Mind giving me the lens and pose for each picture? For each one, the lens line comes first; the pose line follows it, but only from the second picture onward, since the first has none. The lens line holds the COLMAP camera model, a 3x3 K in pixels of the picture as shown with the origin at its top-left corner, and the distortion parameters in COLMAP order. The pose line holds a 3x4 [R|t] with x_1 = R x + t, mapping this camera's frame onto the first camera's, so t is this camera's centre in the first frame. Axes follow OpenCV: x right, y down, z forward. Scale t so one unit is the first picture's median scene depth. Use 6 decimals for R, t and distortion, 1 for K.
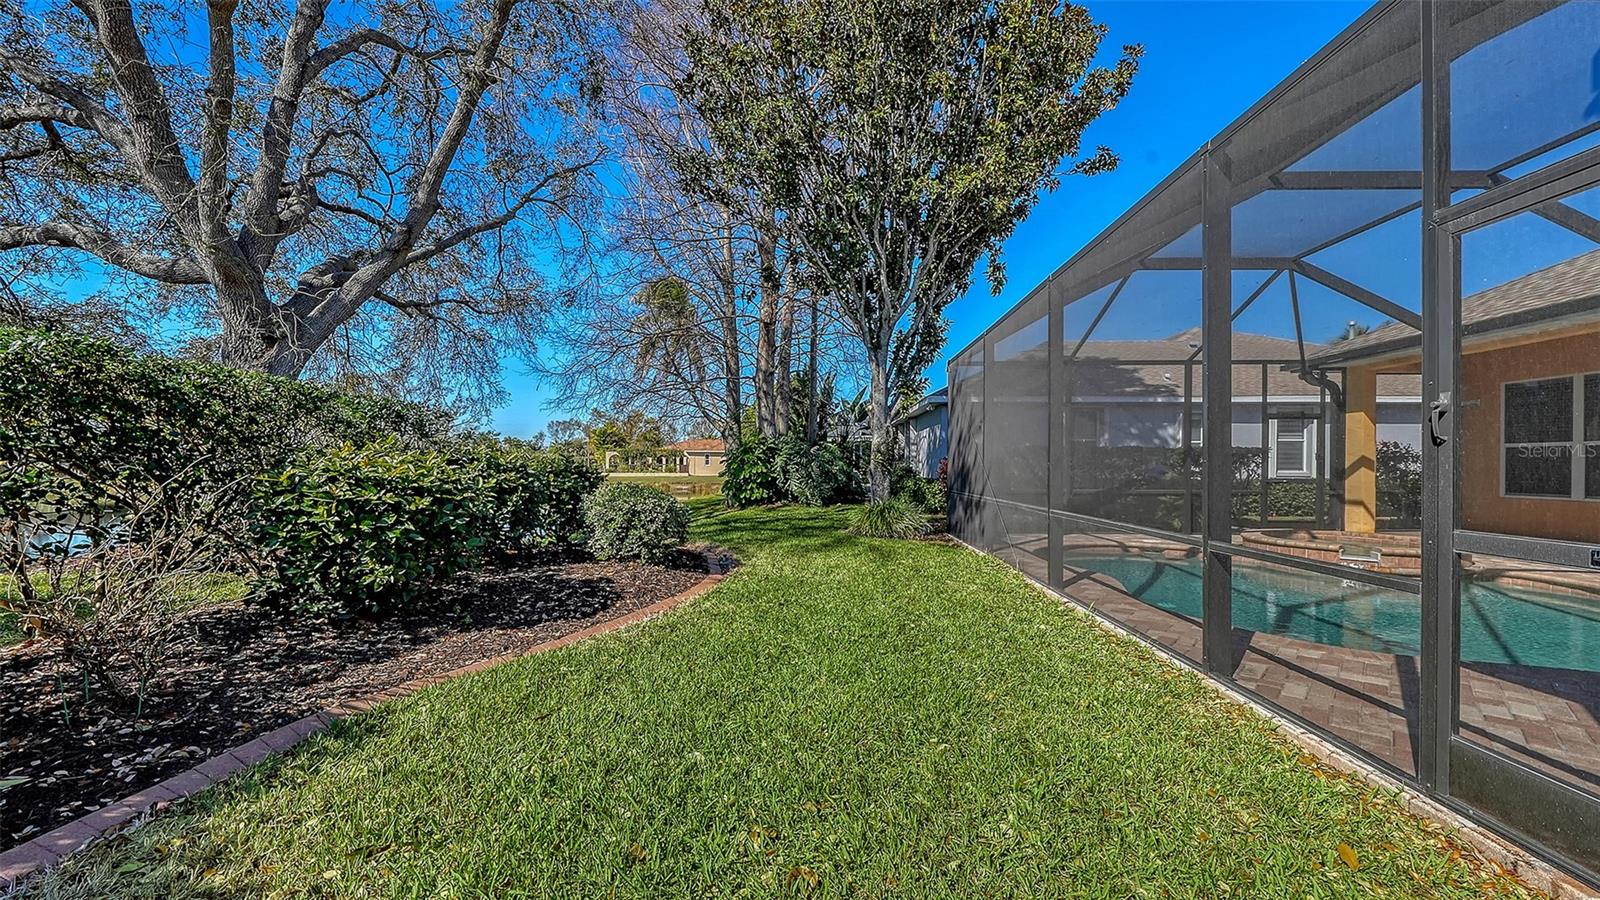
lens RADIAL K [[555.9, 0, 800.9], [0, 555.9, 462.3], [0, 0, 1]] dist [0.000032, -0.002333]
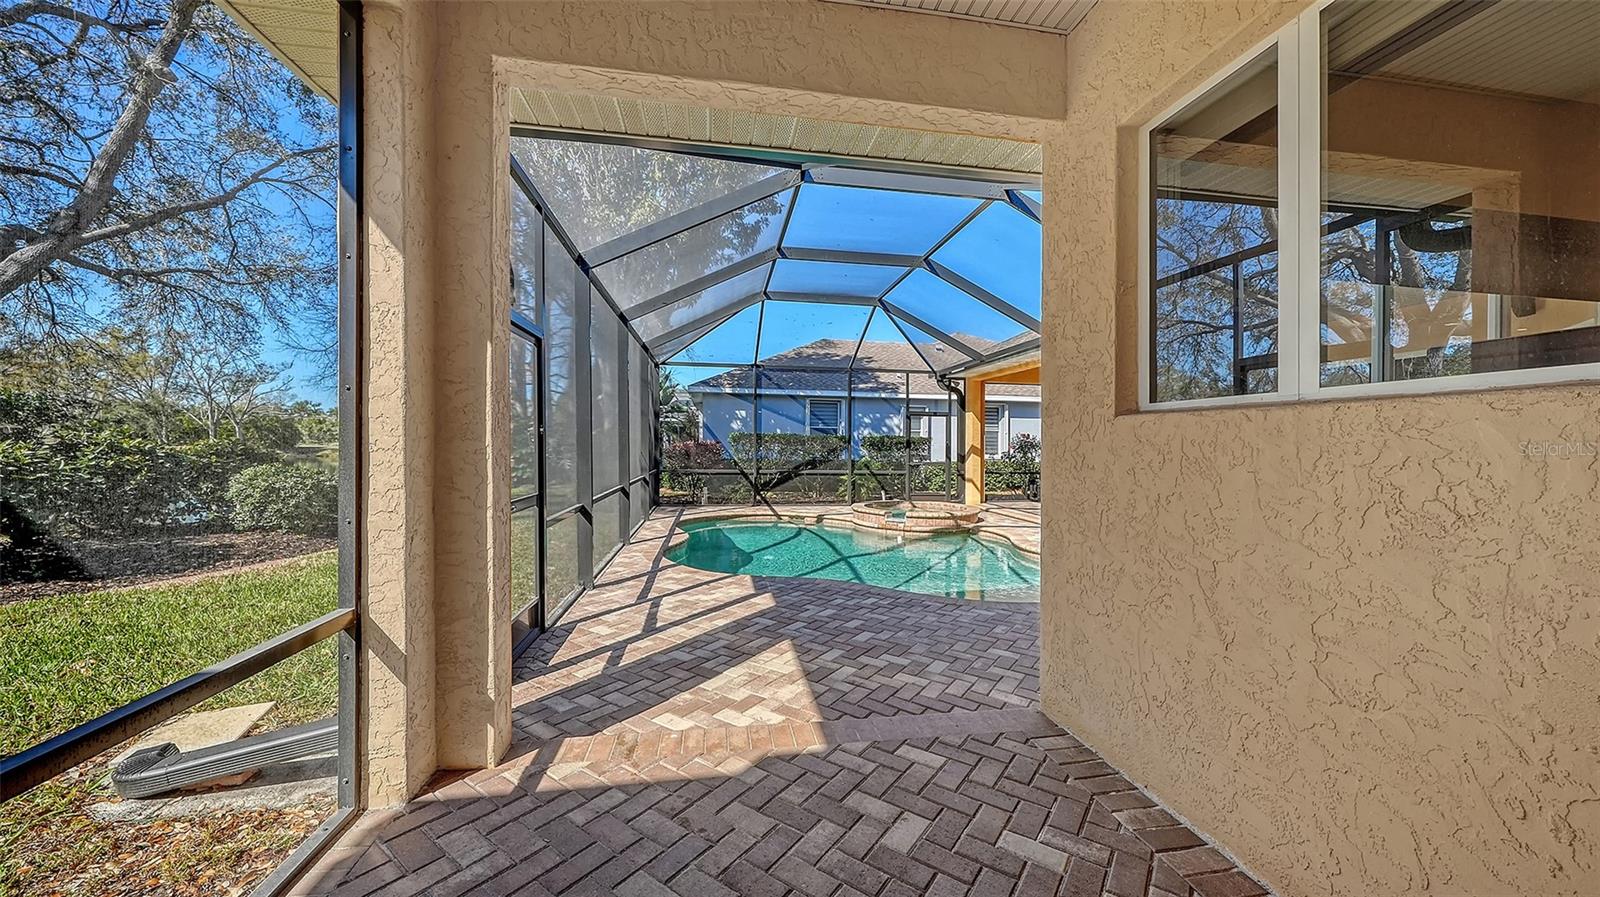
lens RADIAL K [[555.9, 0, 800.9], [0, 555.9, 460.8], [0, 0, 1]] dist [0.000032, -0.002333]
pose [[0.981637, 0.005424, 0.190679, 0.344652], [-0.012495, 0.999277, 0.035901, -0.016422], [-0.190346, -0.037624, 0.980996, -0.221317]]
